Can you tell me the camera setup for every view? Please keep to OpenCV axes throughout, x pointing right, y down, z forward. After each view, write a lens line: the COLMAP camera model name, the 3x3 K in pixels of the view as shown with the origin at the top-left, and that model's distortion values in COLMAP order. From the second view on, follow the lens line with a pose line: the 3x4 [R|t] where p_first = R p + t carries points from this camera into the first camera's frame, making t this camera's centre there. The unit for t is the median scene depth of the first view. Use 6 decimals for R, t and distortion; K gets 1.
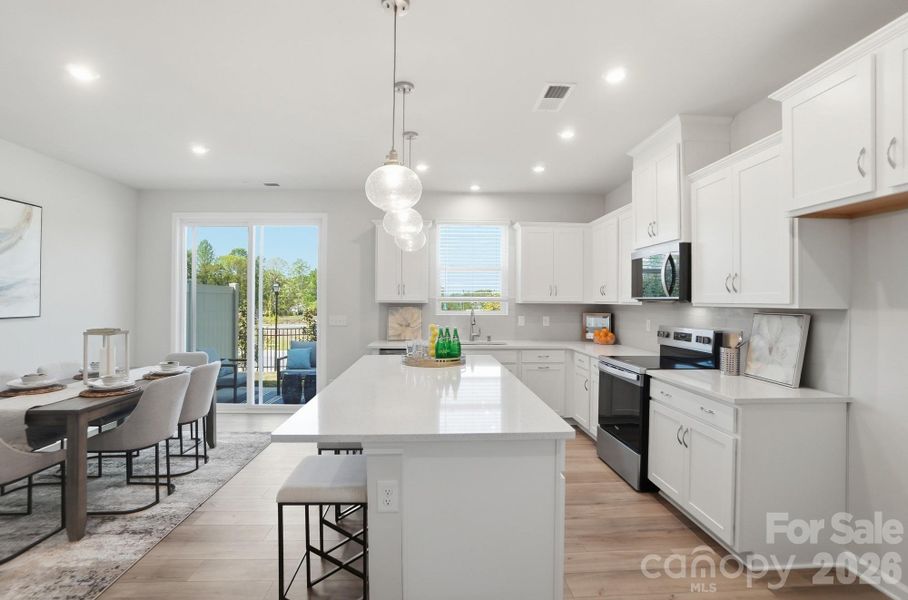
lens RADIAL K [[427.8, 0, 447.3], [0, 427.8, 298.7], [0, 0, 1]] dist [-0.069488, 0.027511]
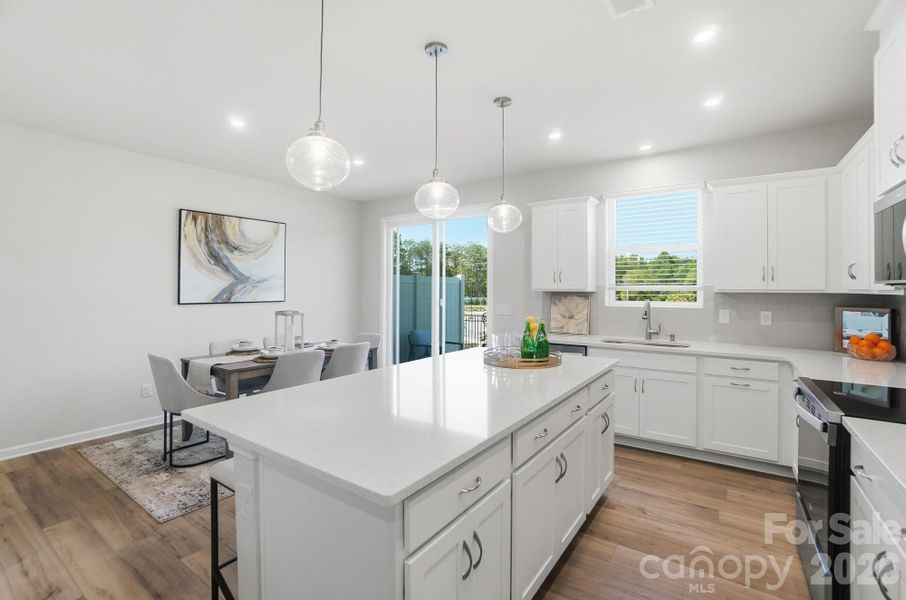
lens RADIAL K [[404.6, 0, 449.2], [0, 404.6, 285.3], [0, 0, 1]] dist [-0.039501, 0.000363]
pose [[0.795383, -0.008633, -0.606045, 0.305395], [0.004153, 0.999953, -0.008795, 0.003171], [0.606093, 0.004478, 0.795381, 0.248386]]
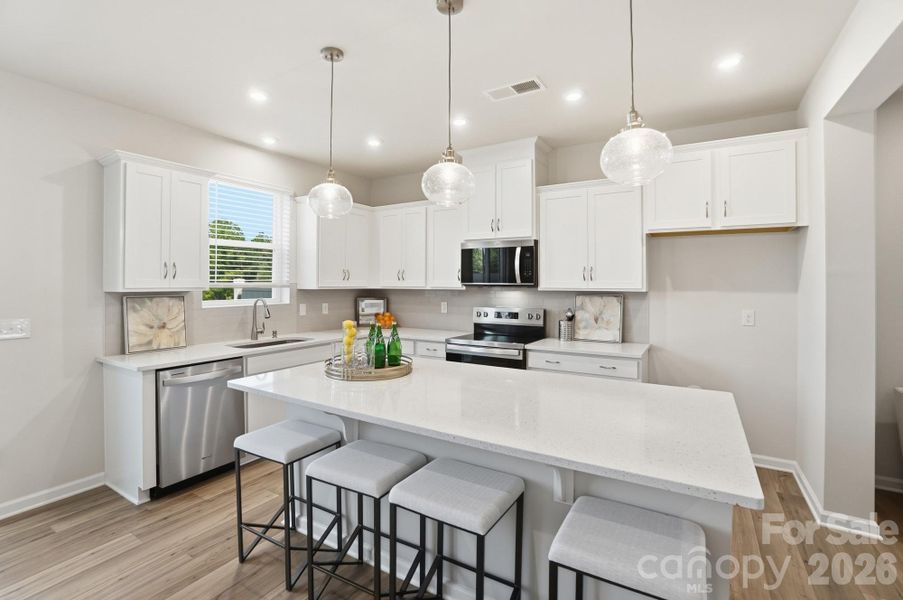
lens RADIAL K [[425.3, 0, 446.8], [0, 425.3, 284.3], [0, 0, 1]] dist [-0.064852, 0.027585]
pose [[0.560839, -0.004526, 0.827913, -0.521498], [-0.001218, 0.999979, 0.006292, -0.007238], [-0.827924, -0.004537, 0.560822, 0.422723]]
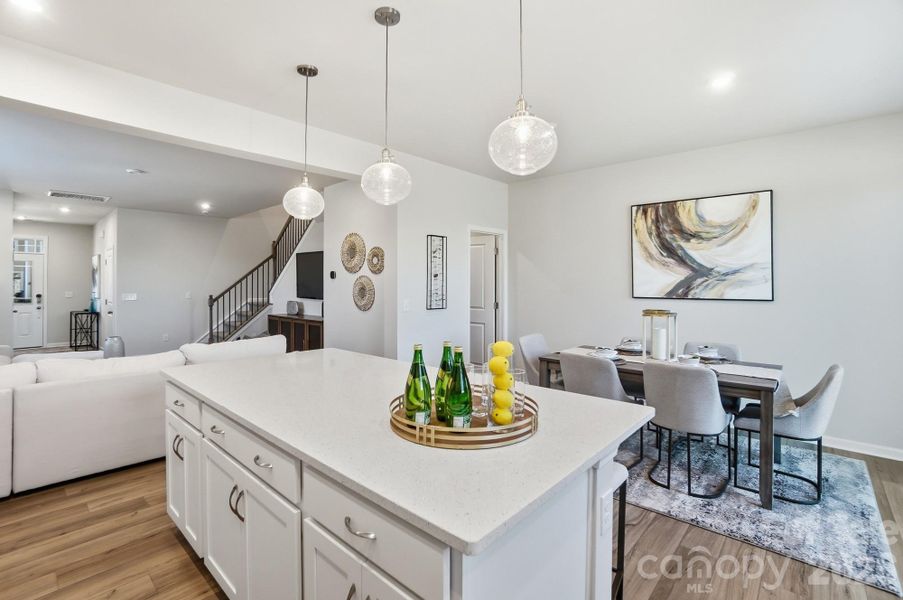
lens RADIAL K [[403.3, 0, 447.8], [0, 403.3, 285.3], [0, 0, 1]] dist [-0.039501, 0.000363]
pose [[-0.700196, -0.002589, -0.713946, 0.236015], [-0.002485, 0.999996, -0.001190, 0.009871], [0.713946, 0.000941, -0.700200, 1.134523]]
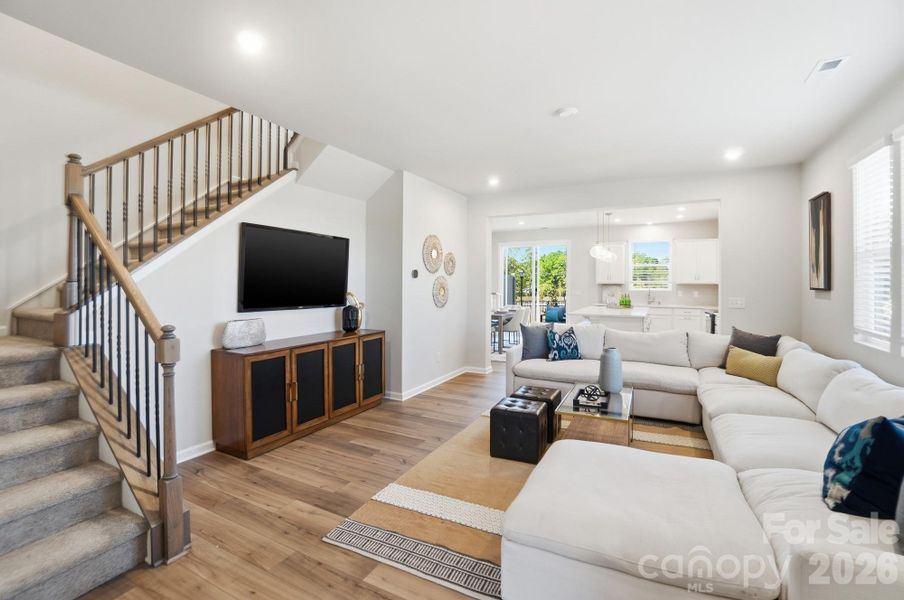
lens RADIAL K [[403.7, 0, 448.3], [0, 403.7, 285.3], [0, 0, 1]] dist [-0.039501, 0.000363]
pose [[0.860644, 0.000648, -0.509207, 0.269030], [0.004531, 0.999950, 0.008930, -0.003794], [0.509187, -0.009992, 0.860598, -1.323812]]
